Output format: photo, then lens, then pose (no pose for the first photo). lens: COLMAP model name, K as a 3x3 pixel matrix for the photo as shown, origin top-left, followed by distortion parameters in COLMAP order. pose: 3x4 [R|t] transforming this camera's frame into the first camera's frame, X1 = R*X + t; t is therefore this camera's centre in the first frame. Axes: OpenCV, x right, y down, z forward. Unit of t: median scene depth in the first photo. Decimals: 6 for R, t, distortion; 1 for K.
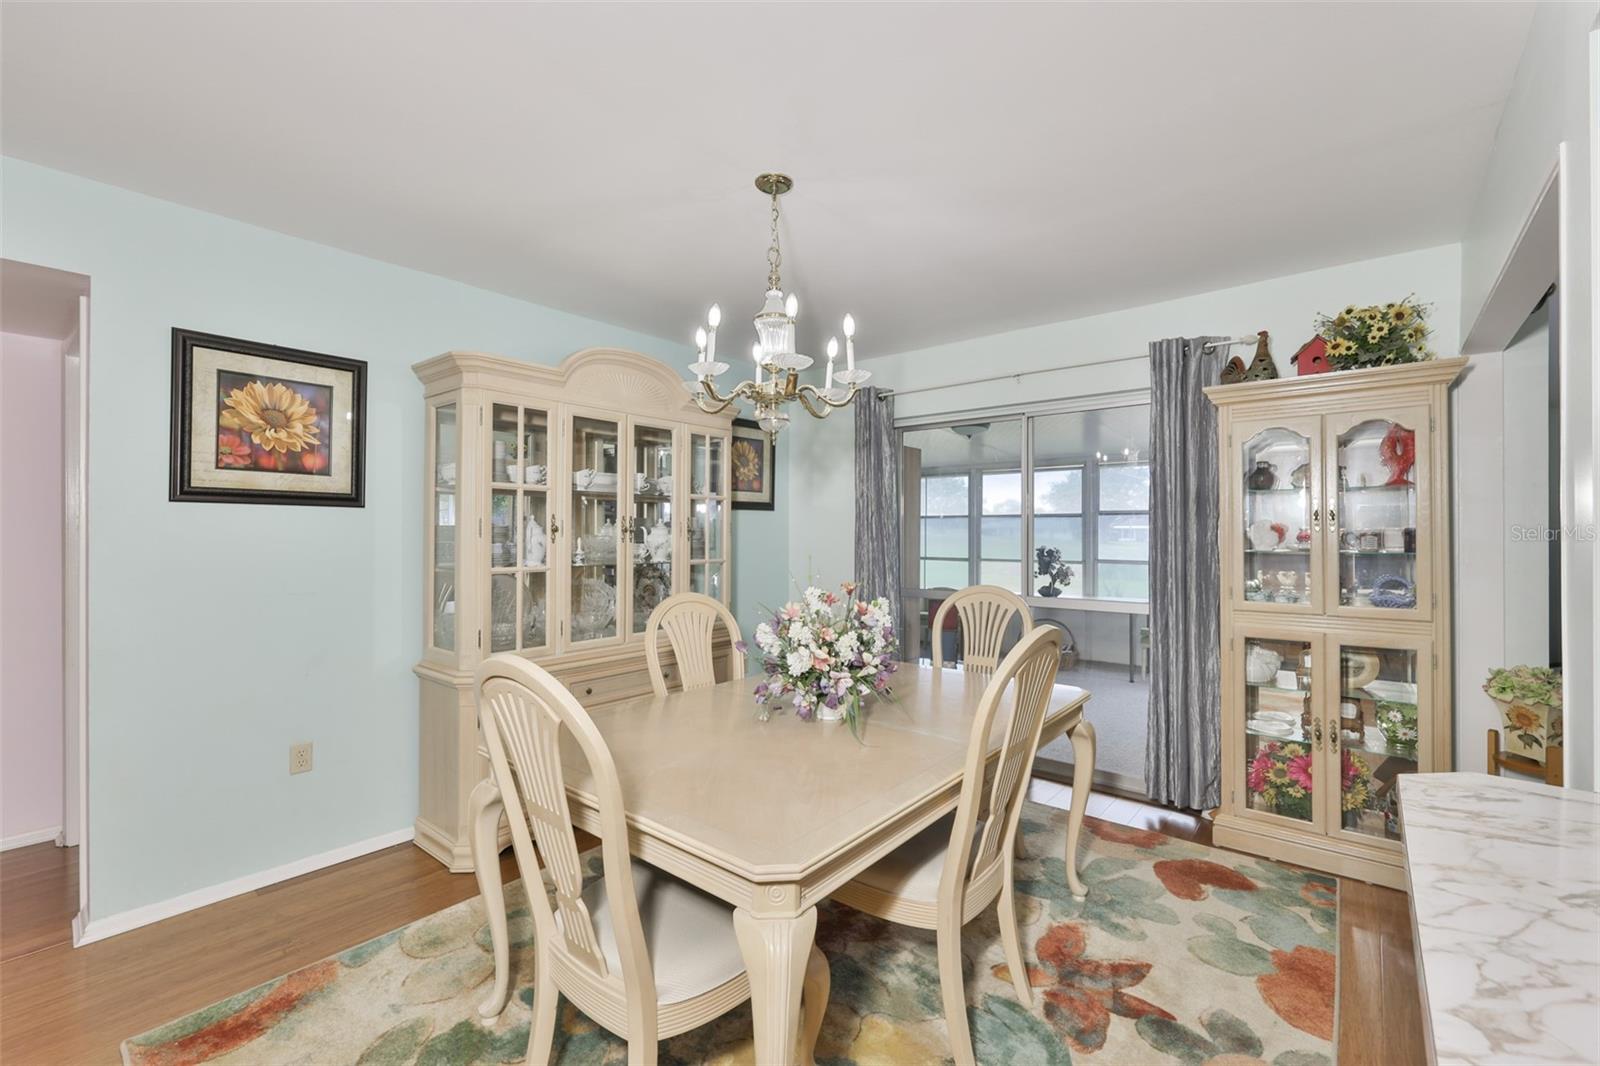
lens RADIAL K [[681.6, 0, 806.7], [0, 681.6, 532.6], [0, 0, 1]] dist [-0.000700, -0.000165]
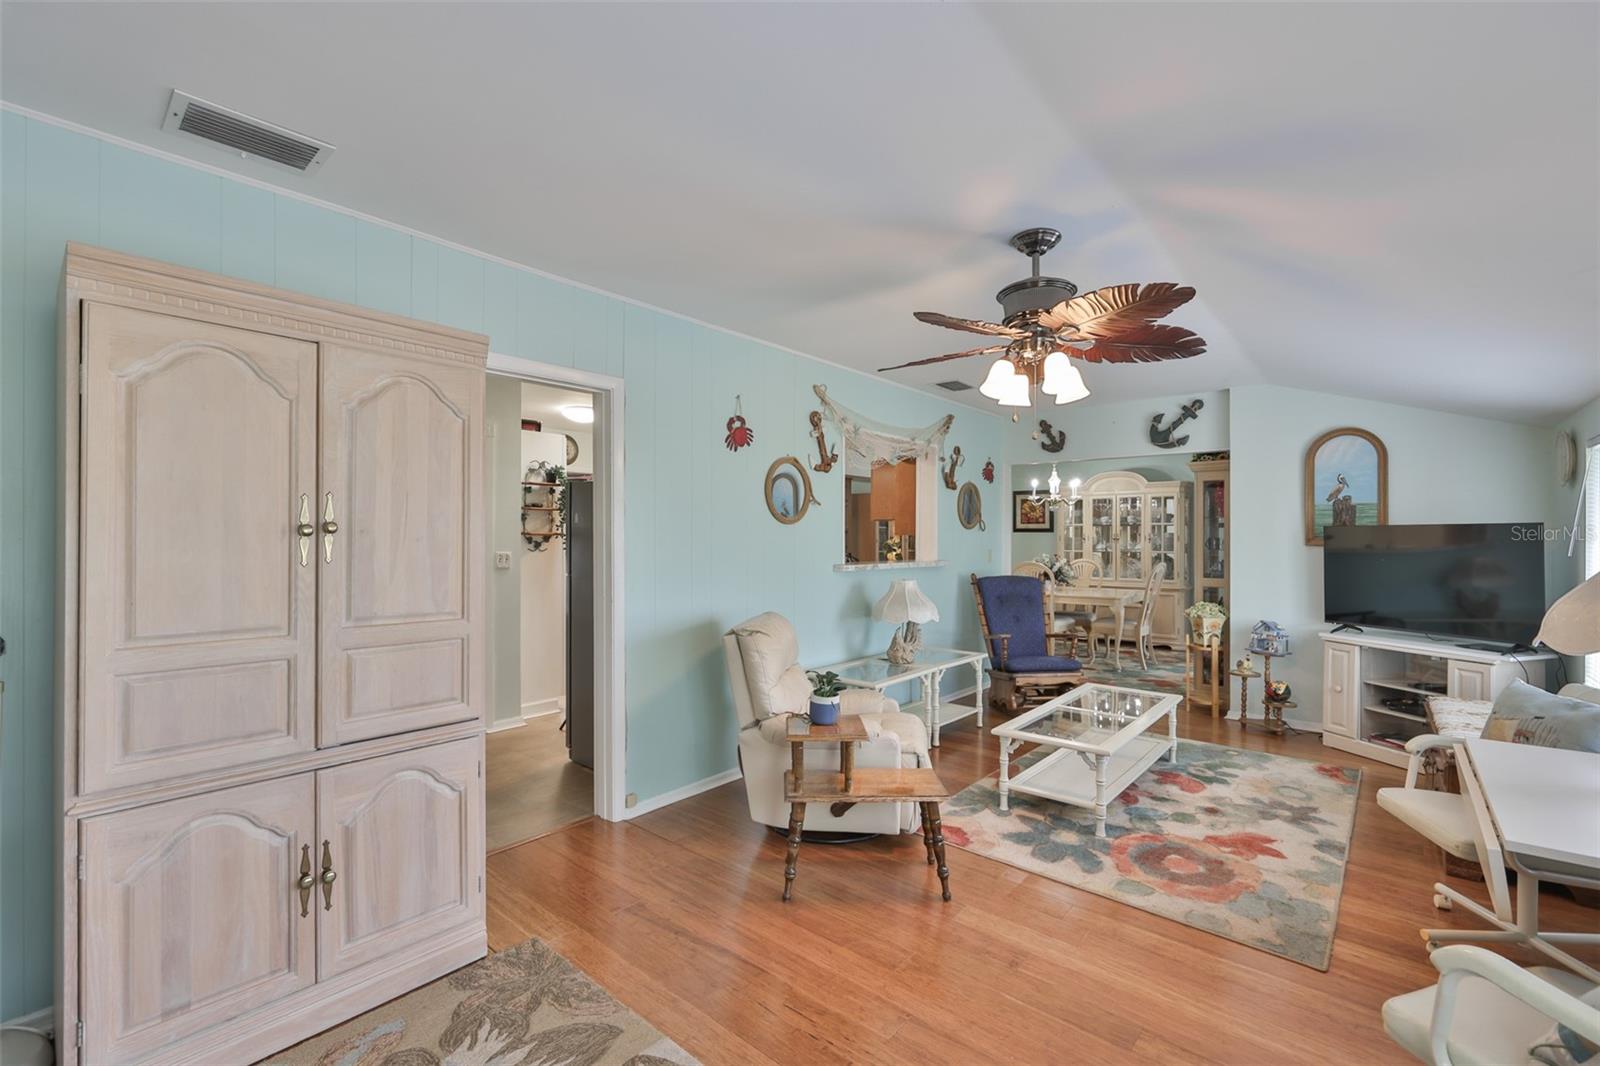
lens RADIAL K [[681.6, 0, 806.7], [0, 681.6, 532.6], [0, 0, 1]] dist [-0.000700, -0.000165]
pose [[-0.019369, -0.003504, -0.999806, 3.242310], [0.000920, 0.999993, -0.003522, -0.028955], [0.999812, -0.000988, -0.019366, -0.197076]]
